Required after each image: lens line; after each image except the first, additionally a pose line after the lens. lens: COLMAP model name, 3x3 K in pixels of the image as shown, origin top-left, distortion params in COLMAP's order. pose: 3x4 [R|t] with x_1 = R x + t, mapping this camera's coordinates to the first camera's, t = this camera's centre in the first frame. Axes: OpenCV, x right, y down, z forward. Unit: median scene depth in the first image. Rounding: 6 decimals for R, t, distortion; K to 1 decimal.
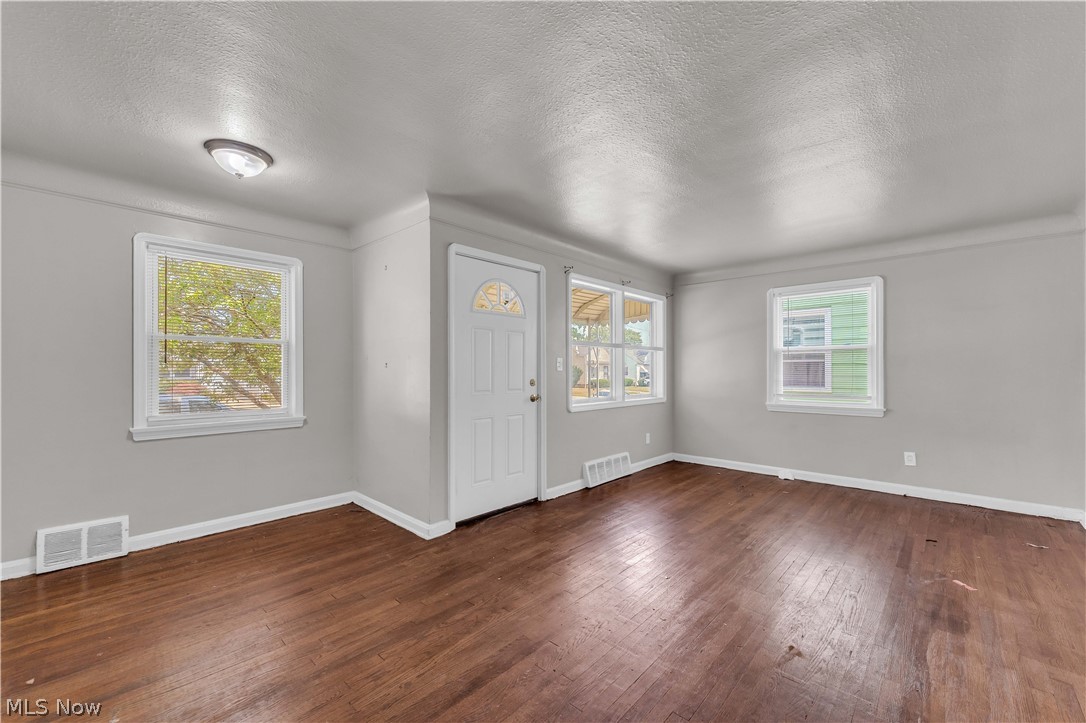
lens RADIAL K [[443.0, 0, 538.3], [0, 443.0, 368.1], [0, 0, 1]] dist [-0.000389, -0.000394]
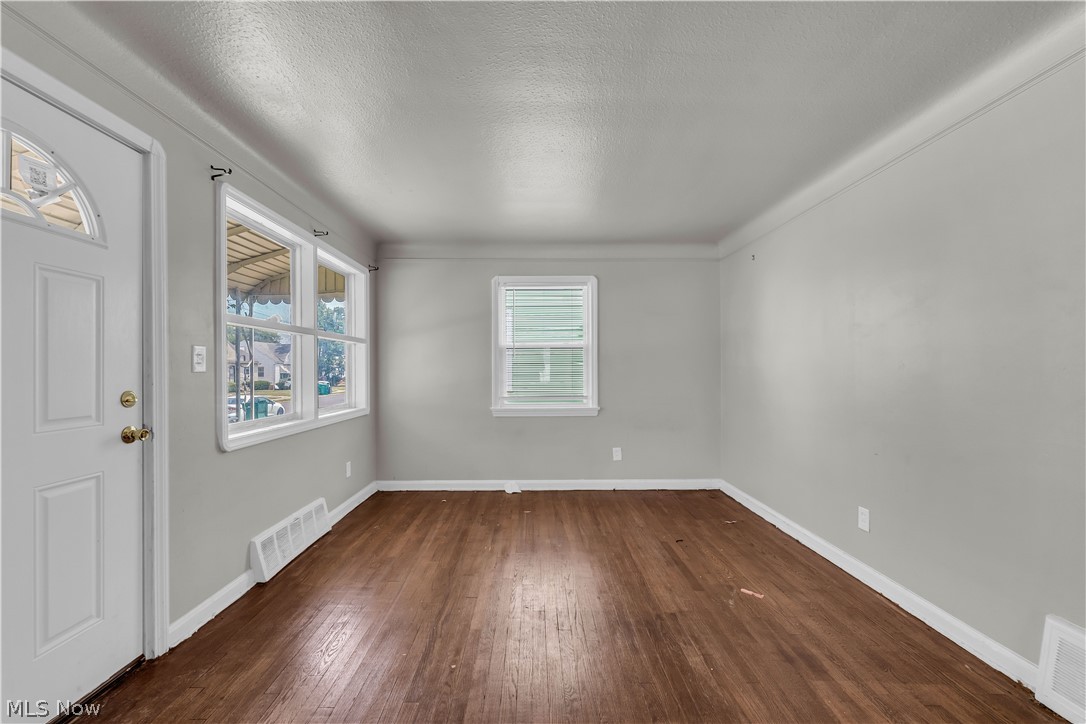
lens RADIAL K [[443.0, 0, 538.3], [0, 443.0, 368.6], [0, 0, 1]] dist [-0.000389, -0.000394]
pose [[0.721745, -0.000491, 0.692159, -0.021470], [0.000012, 1.000000, 0.000697, 0.002114], [-0.692159, -0.000494, 0.721745, 0.380075]]
